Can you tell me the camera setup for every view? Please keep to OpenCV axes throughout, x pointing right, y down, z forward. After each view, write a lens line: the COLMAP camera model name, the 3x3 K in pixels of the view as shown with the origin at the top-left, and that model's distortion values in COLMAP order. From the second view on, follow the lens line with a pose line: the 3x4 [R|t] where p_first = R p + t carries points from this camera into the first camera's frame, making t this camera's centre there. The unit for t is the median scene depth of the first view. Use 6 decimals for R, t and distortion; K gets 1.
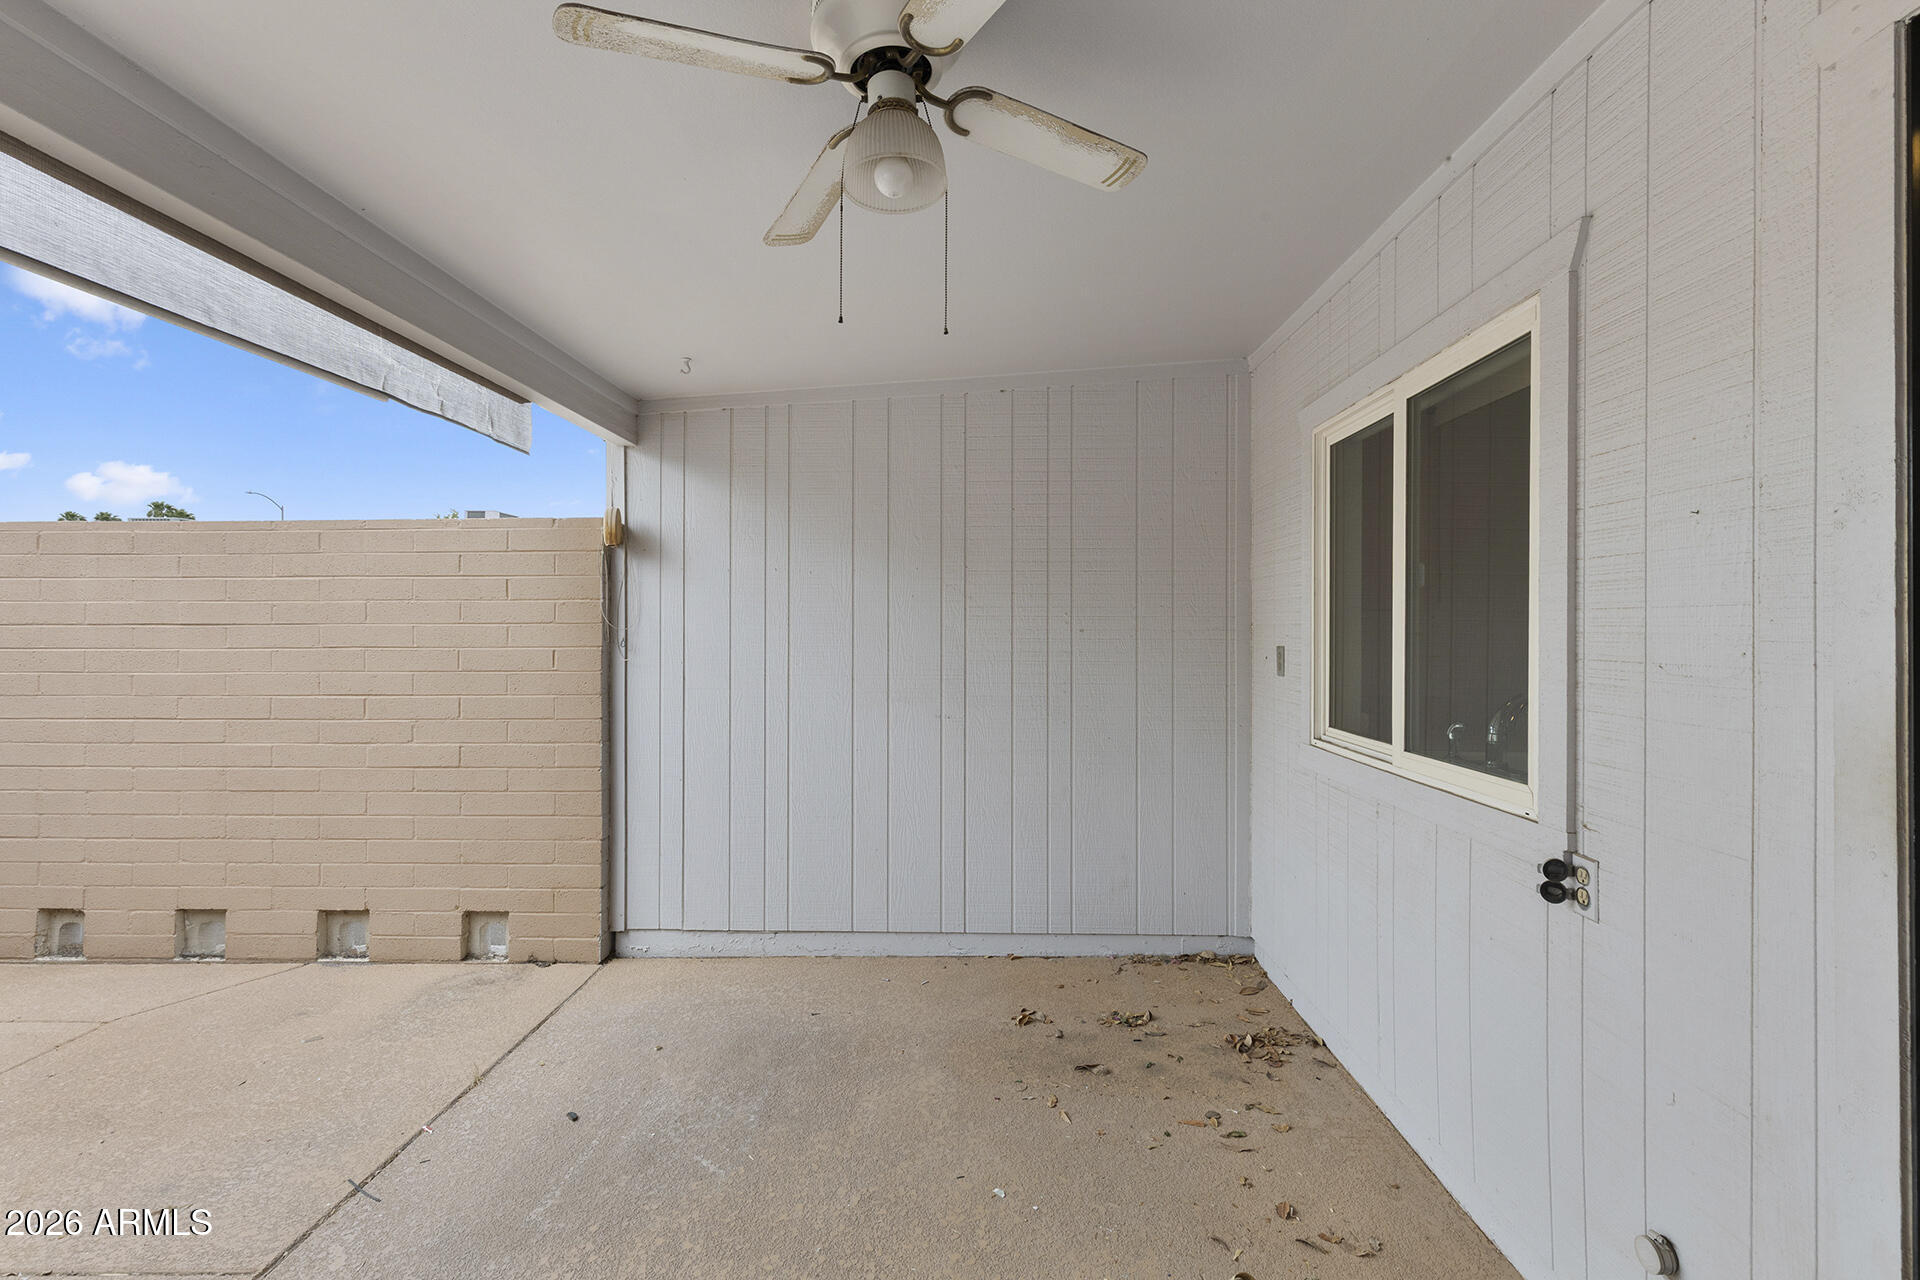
lens RADIAL K [[868.4, 0, 959.9], [0, 868.4, 624.6], [0, 0, 1]] dist [0.008832, -0.001366]
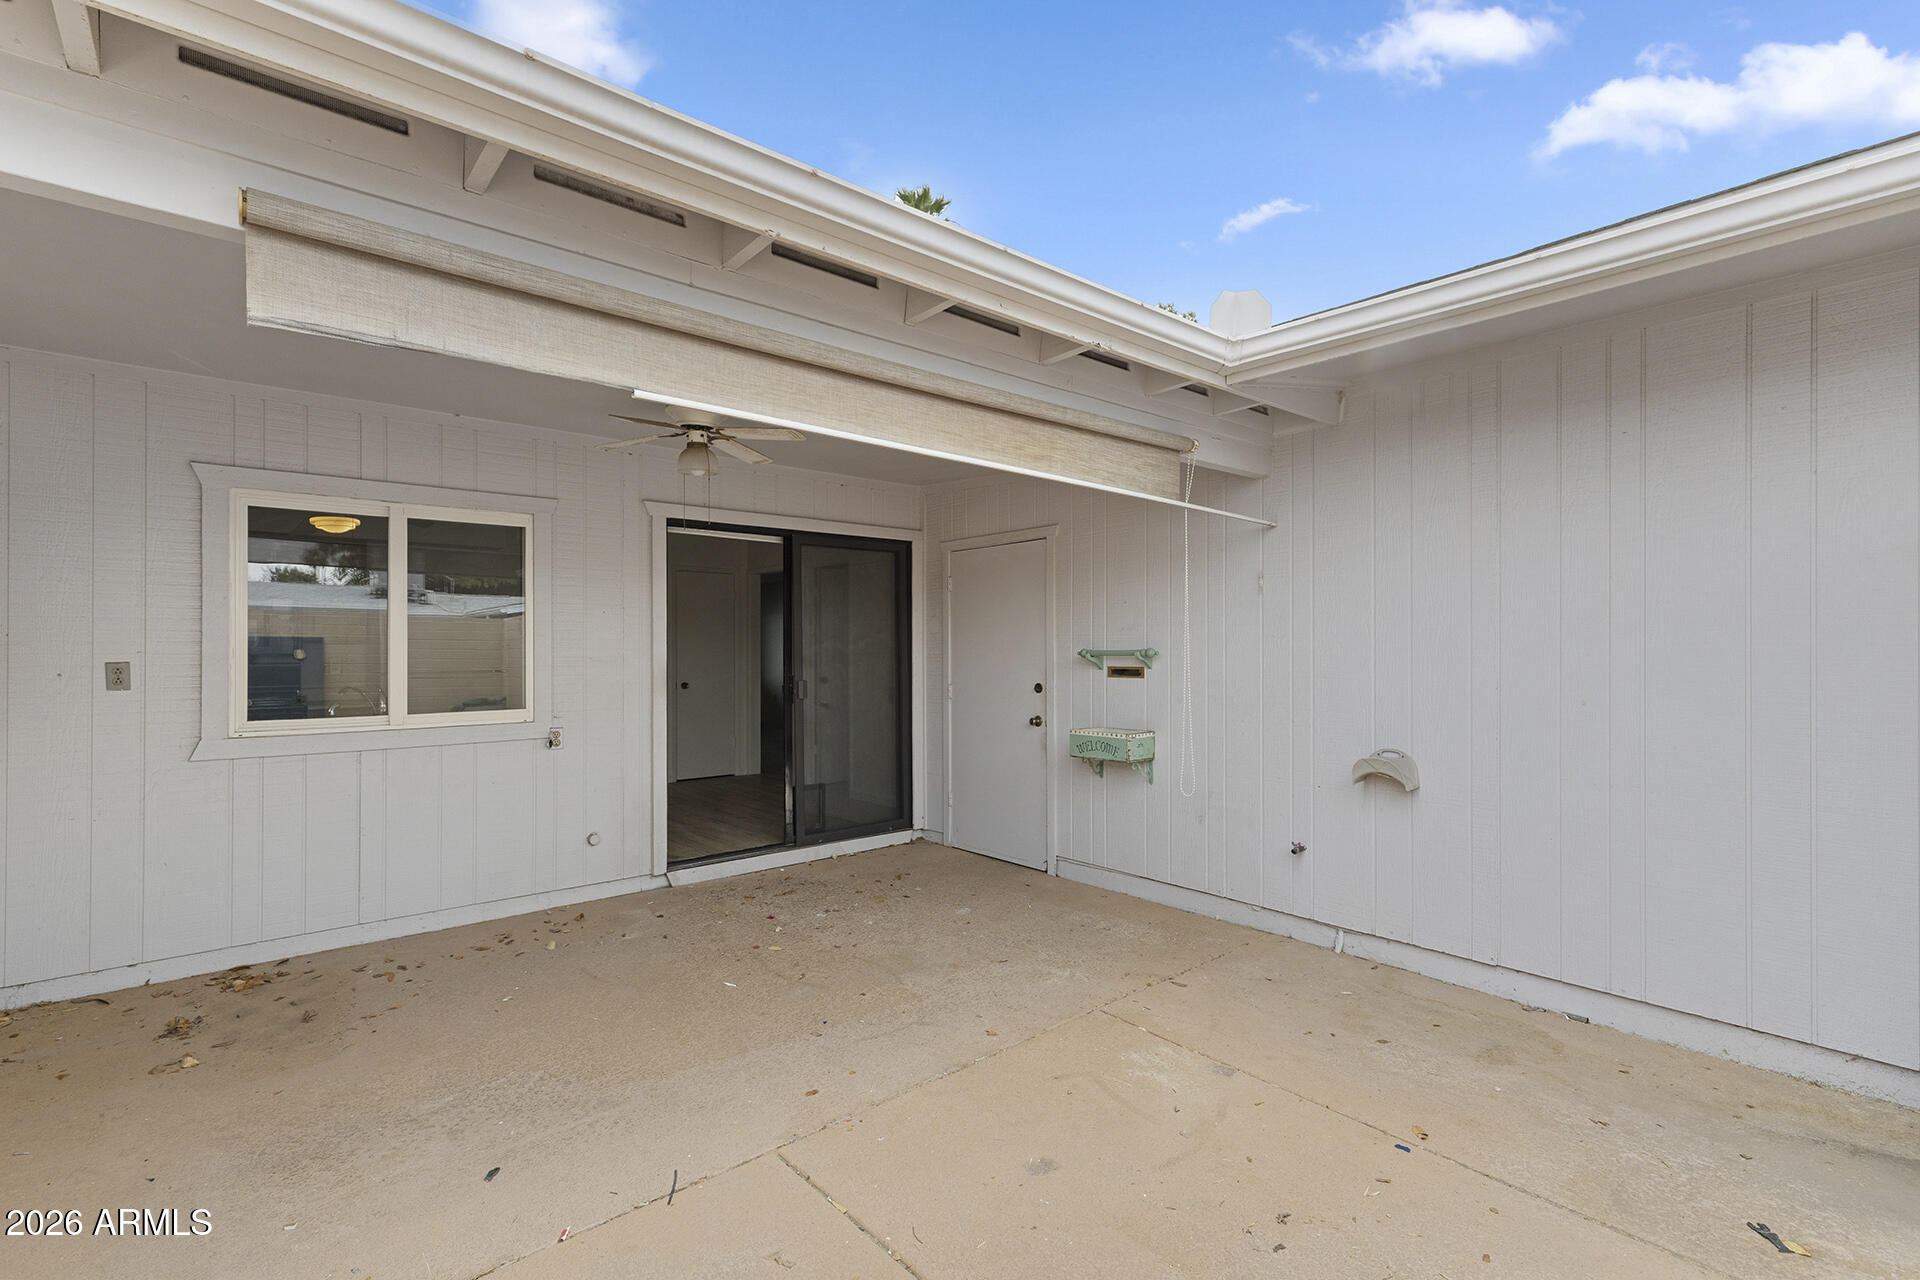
lens RADIAL K [[868.4, 0, 950.3], [0, 868.4, 643.0], [0, 0, 1]] dist [0.008832, -0.001366]
pose [[-0.672683, 0.007251, 0.739895, -0.999531], [-0.004008, 0.999902, -0.013443, 0.011205], [-0.739920, -0.012009, -0.672588, 0.879066]]
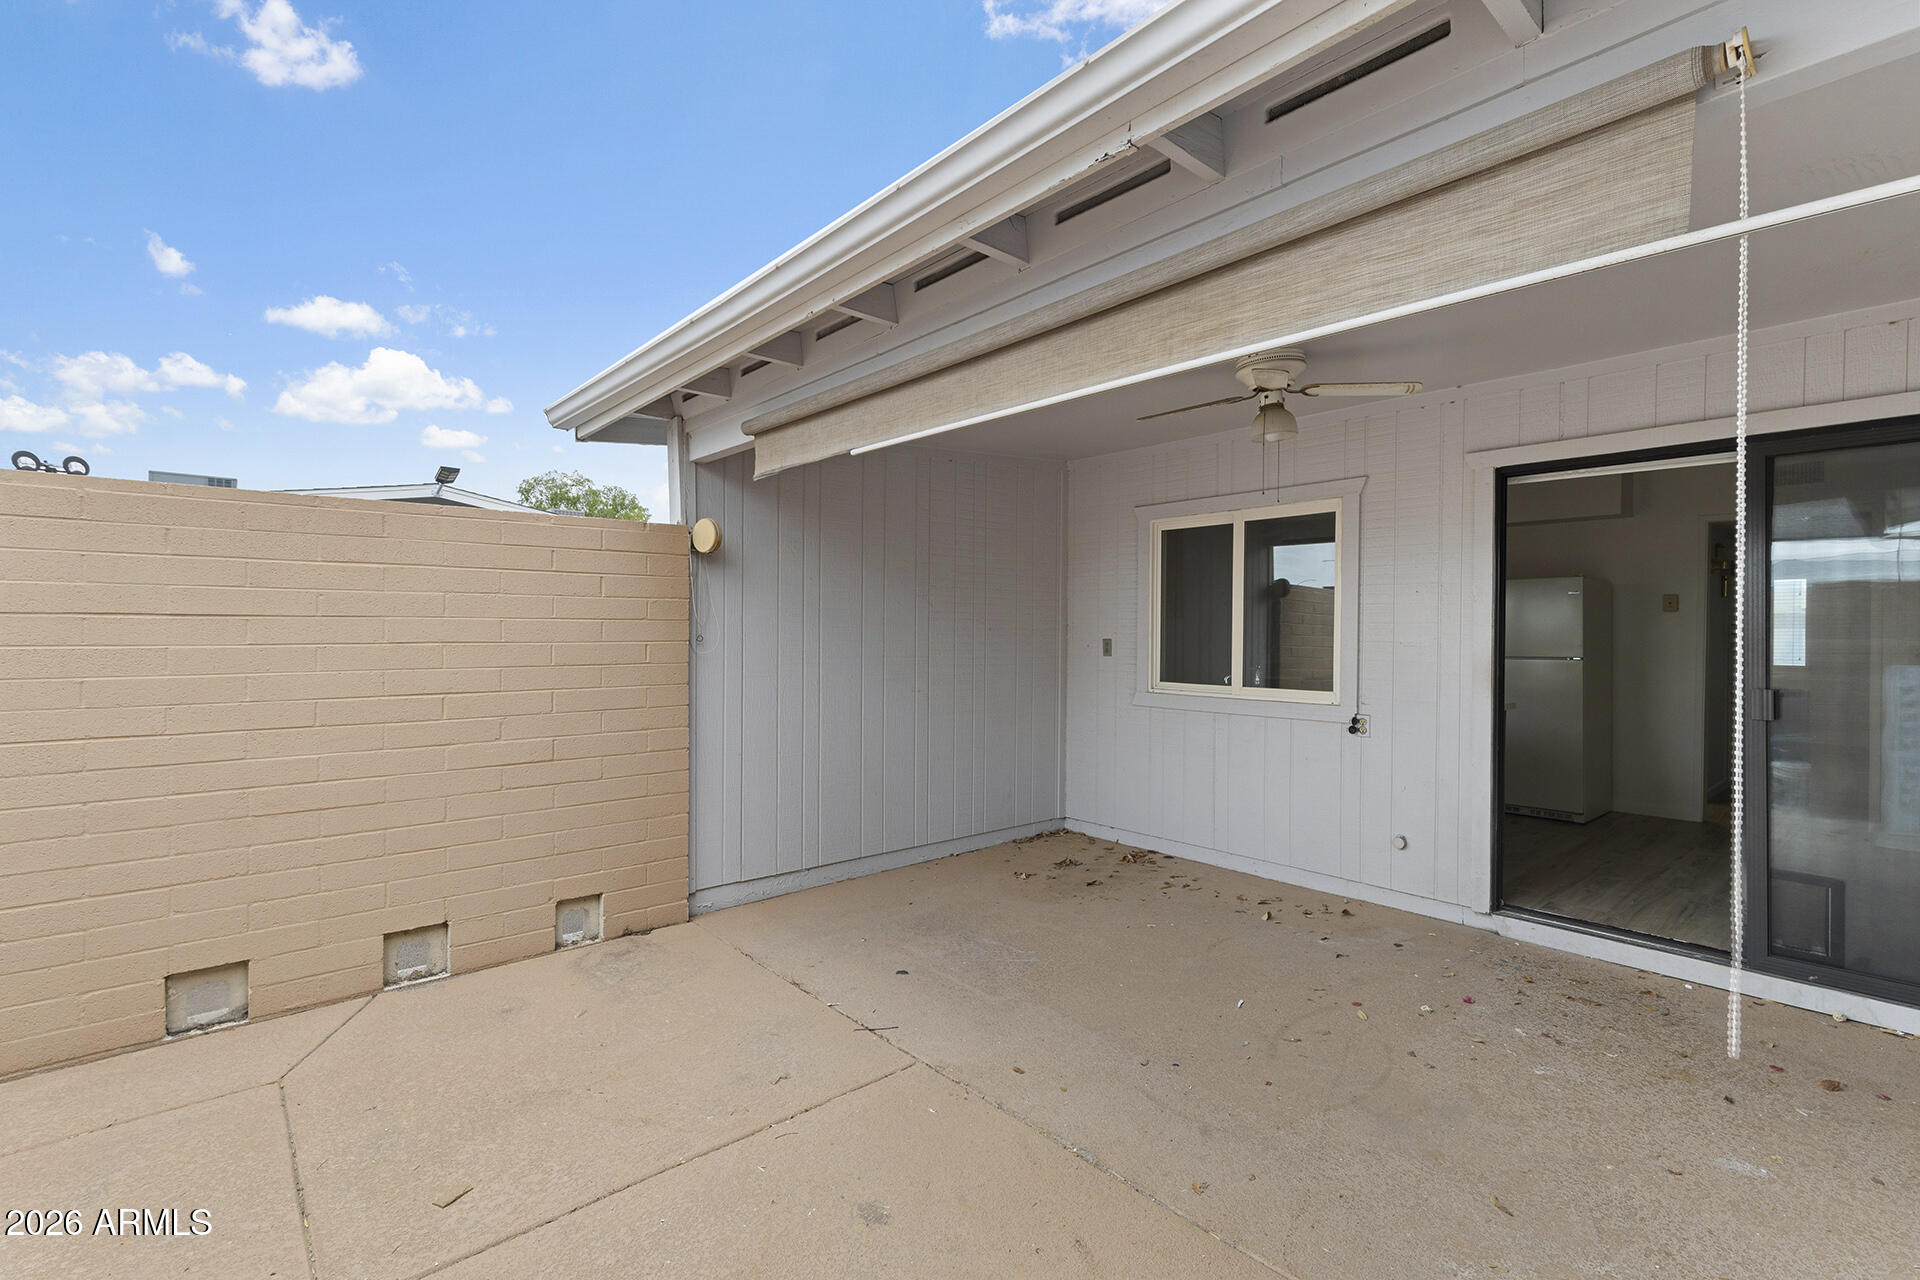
lens RADIAL K [[868.4, 0, 966.2], [0, 868.4, 637.5], [0, 0, 1]] dist [0.008832, -0.001366]
pose [[0.735329, -0.001423, 0.677709, -0.909025], [-0.011038, 0.999840, 0.014076, 0.001297], [-0.677621, -0.017831, 0.735195, -0.064899]]
